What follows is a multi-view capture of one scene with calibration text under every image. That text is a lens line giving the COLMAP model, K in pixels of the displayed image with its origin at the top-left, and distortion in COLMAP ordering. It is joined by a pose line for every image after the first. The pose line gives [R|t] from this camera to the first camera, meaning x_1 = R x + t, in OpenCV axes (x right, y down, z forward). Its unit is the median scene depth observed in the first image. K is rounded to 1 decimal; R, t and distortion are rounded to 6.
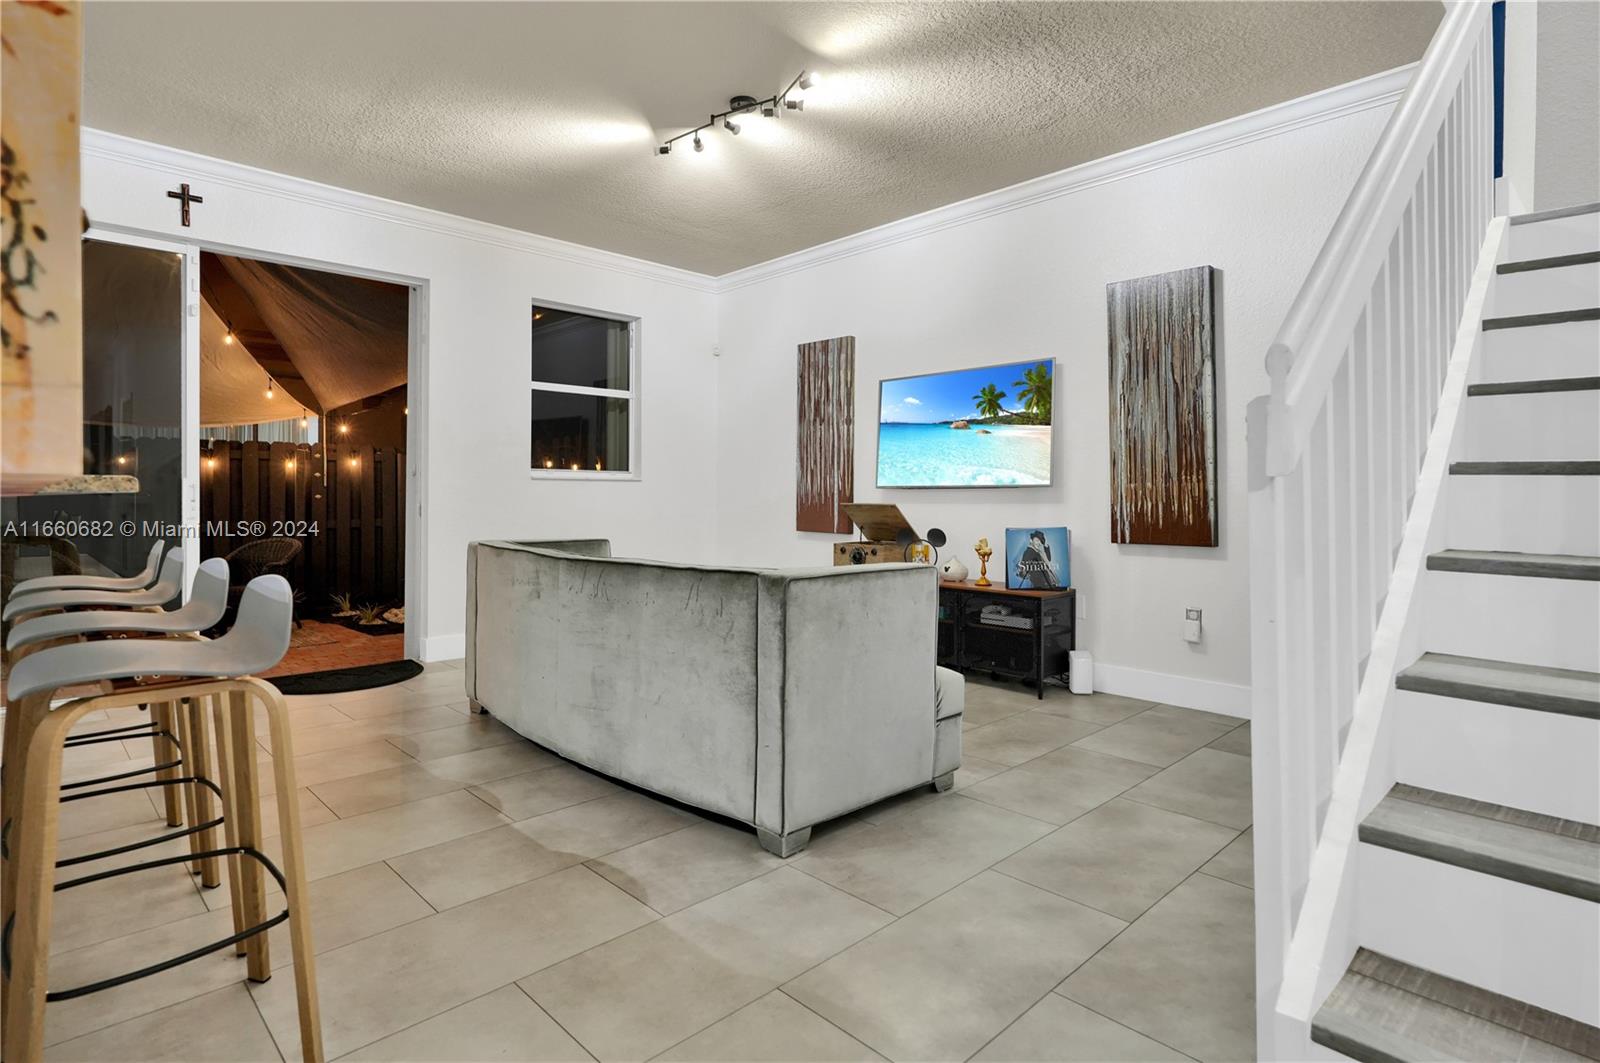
lens RADIAL K [[809.6, 0, 816.2], [0, 809.6, 488.4], [0, 0, 1]] dist [-0.003804, -0.000027]
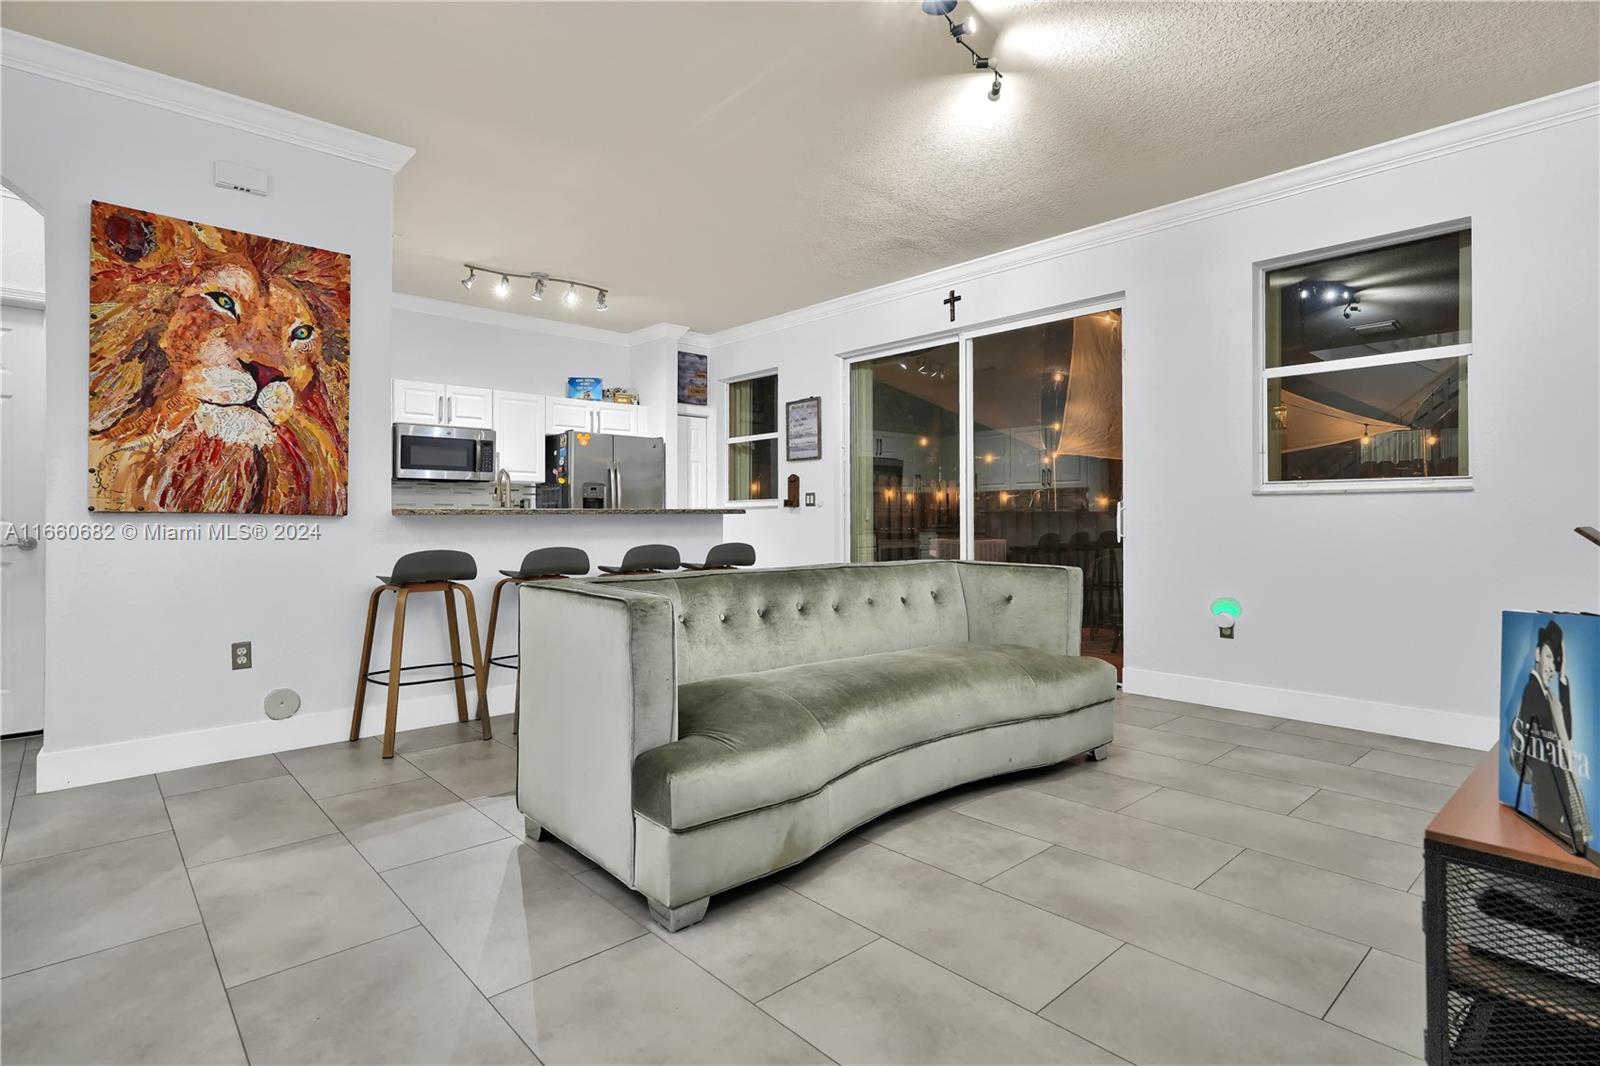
lens RADIAL K [[809.6, 0, 801.1], [0, 809.6, 522.9], [0, 0, 1]] dist [-0.003804, -0.000027]
pose [[-0.045878, -0.002603, -0.998944, 0.600549], [0.009196, 0.999953, -0.003028, 0.018124], [0.998905, -0.009325, -0.045852, 0.808367]]
